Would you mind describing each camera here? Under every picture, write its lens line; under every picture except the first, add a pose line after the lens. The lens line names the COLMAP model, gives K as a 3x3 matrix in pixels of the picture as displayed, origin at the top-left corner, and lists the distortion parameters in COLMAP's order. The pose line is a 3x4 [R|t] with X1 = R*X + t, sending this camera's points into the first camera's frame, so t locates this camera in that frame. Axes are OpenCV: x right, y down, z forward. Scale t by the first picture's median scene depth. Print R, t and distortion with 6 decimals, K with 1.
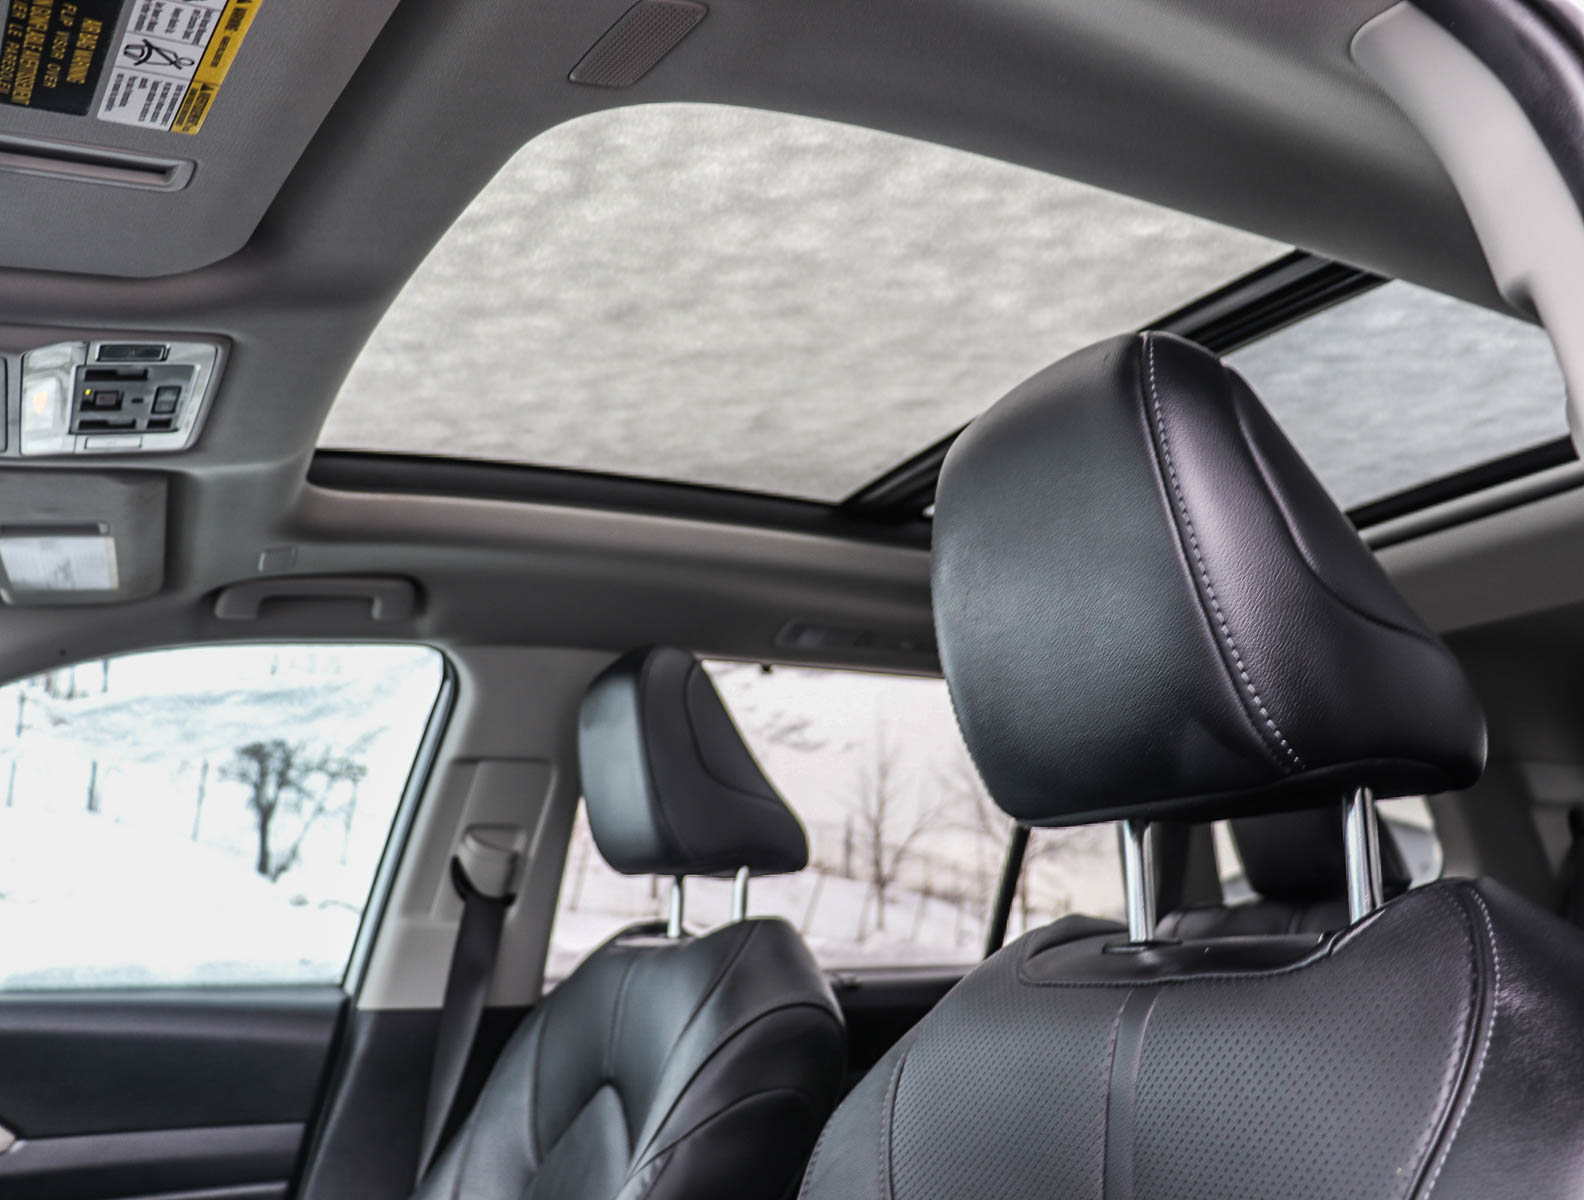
lens RADIAL K [[1460.0, 0, 800.6], [0, 1460.0, 599.3], [0, 0, 1]] dist [-0.114398, 0.000000]
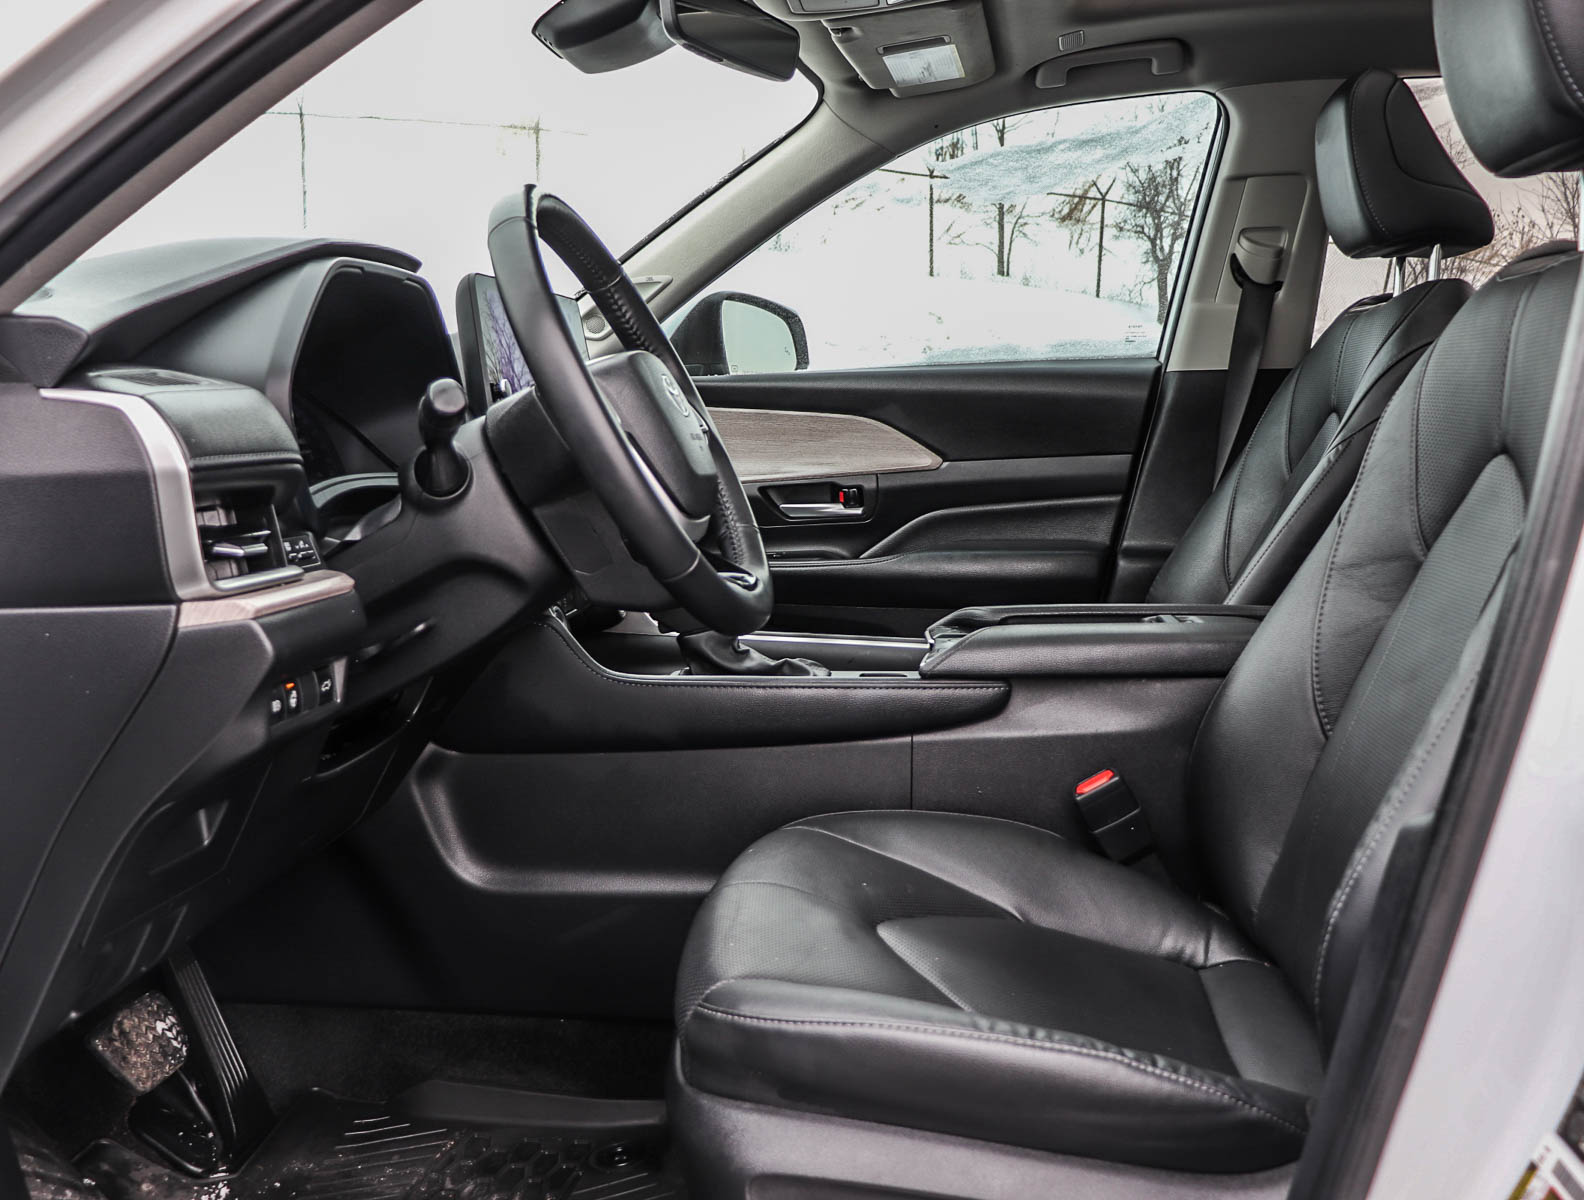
lens RADIAL K [[1460.0, 0, 790.7], [0, 1460.0, 613.3], [0, 0, 1]] dist [-0.114398, 0.000000]
pose [[0.818267, 0.071591, -0.570362, 0.200580], [0.147402, 0.932907, 0.328567, -0.003518], [0.555618, -0.352928, 0.752815, -0.318966]]
